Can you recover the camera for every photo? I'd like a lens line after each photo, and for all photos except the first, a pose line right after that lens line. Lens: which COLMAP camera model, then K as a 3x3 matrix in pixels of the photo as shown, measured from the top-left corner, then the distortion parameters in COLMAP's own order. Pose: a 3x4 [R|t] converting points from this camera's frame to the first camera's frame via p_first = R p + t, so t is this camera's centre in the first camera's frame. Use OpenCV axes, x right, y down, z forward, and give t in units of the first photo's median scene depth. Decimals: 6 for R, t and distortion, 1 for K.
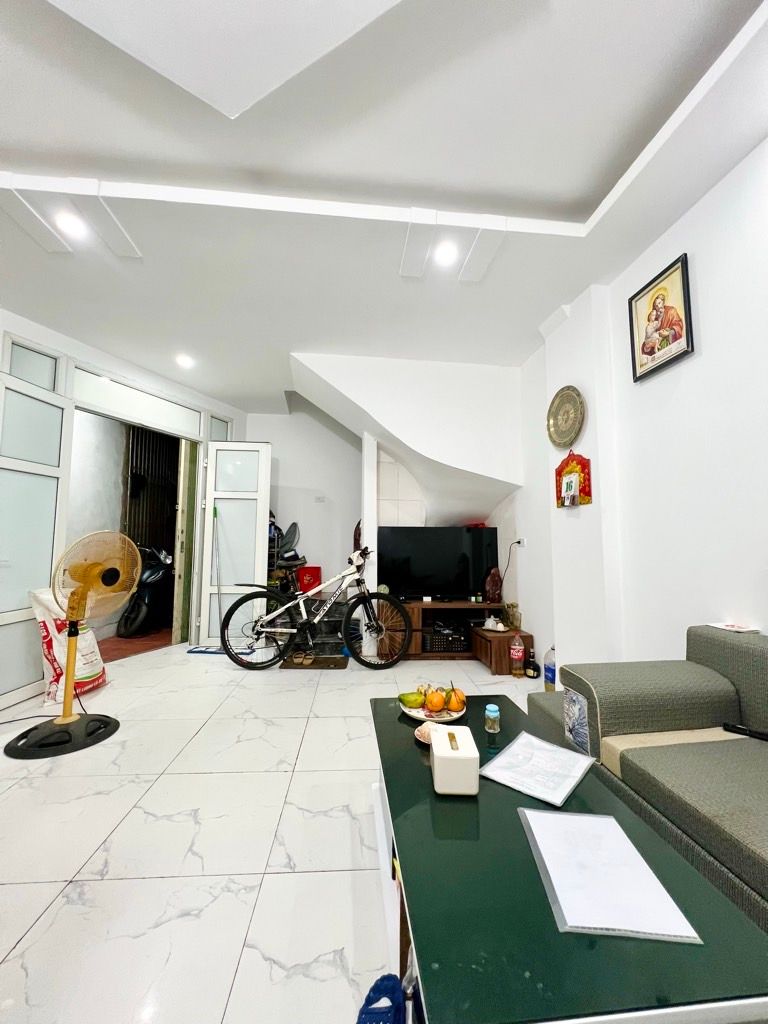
lens RADIAL K [[408.4, 0, 386.6], [0, 408.4, 512.8], [0, 0, 1]] dist [0.001207, -0.000900]
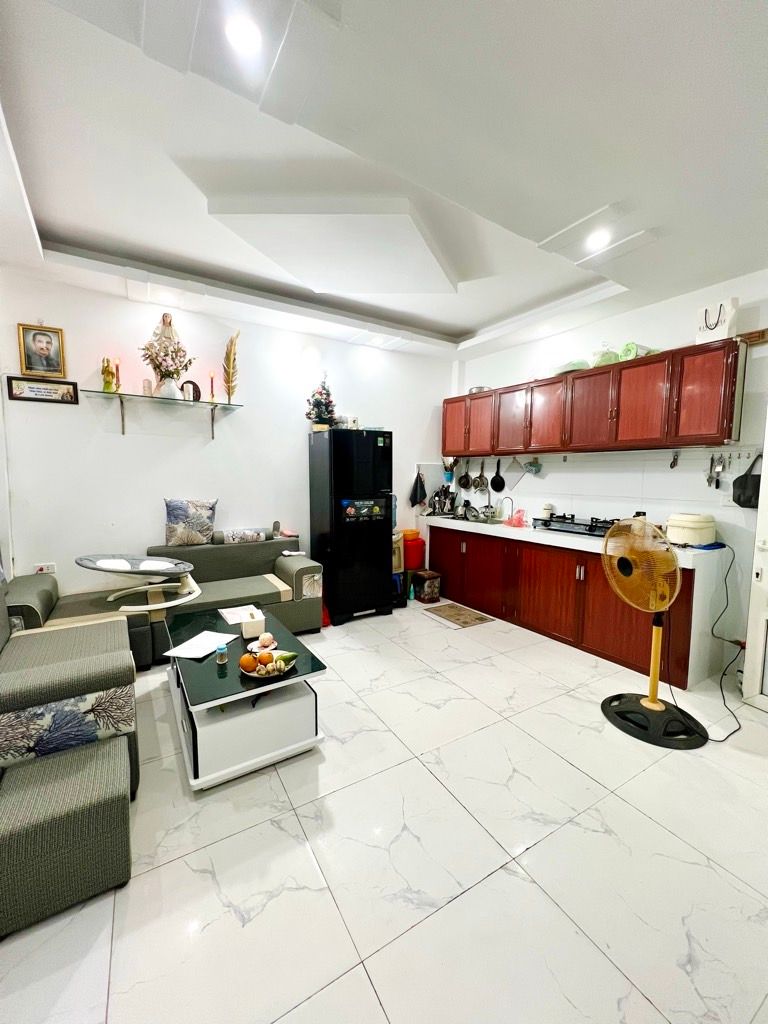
lens RADIAL K [[408.4, 0, 385.8], [0, 408.4, 511.5], [0, 0, 1]] dist [0.001207, -0.000900]
pose [[-0.894386, 0.025436, -0.446573, 0.215070], [0.016494, 0.999578, 0.023901, -0.000274], [0.446992, 0.014010, -0.894428, 1.452063]]
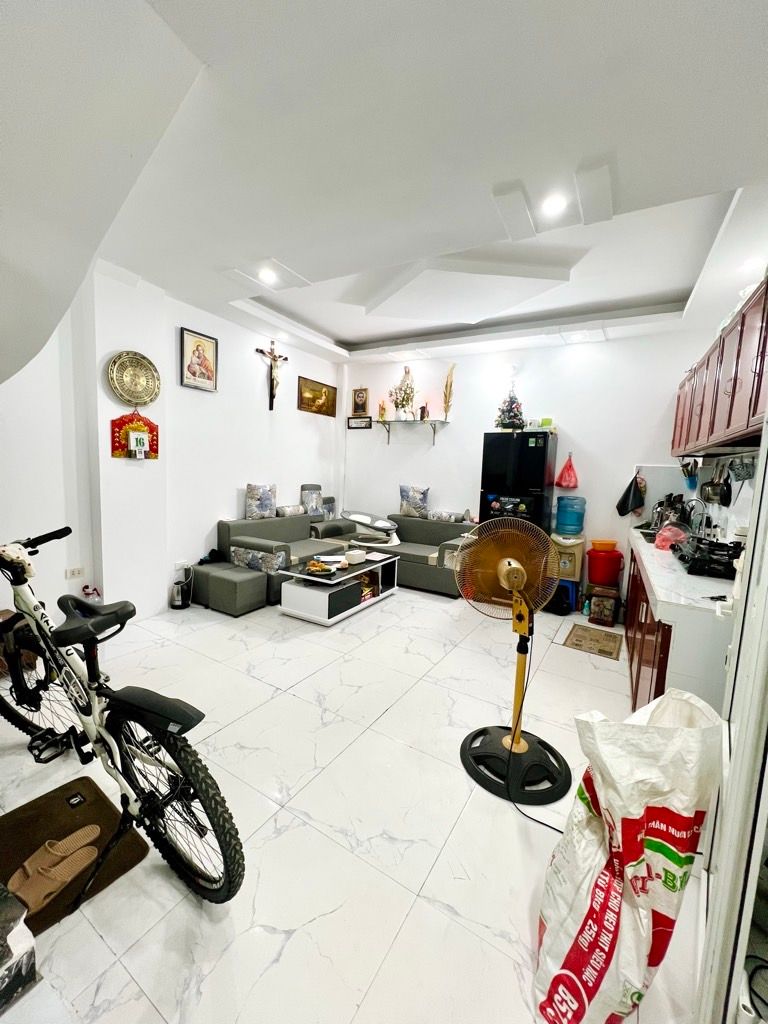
lens RADIAL K [[408.4, 0, 384.3], [0, 408.4, 510.6], [0, 0, 1]] dist [0.001207, -0.000900]
pose [[-0.807367, -0.107350, 0.580203, -0.912891], [-0.091924, 0.994188, 0.056033, 0.001974], [-0.582846, -0.008095, -0.812542, 1.682879]]
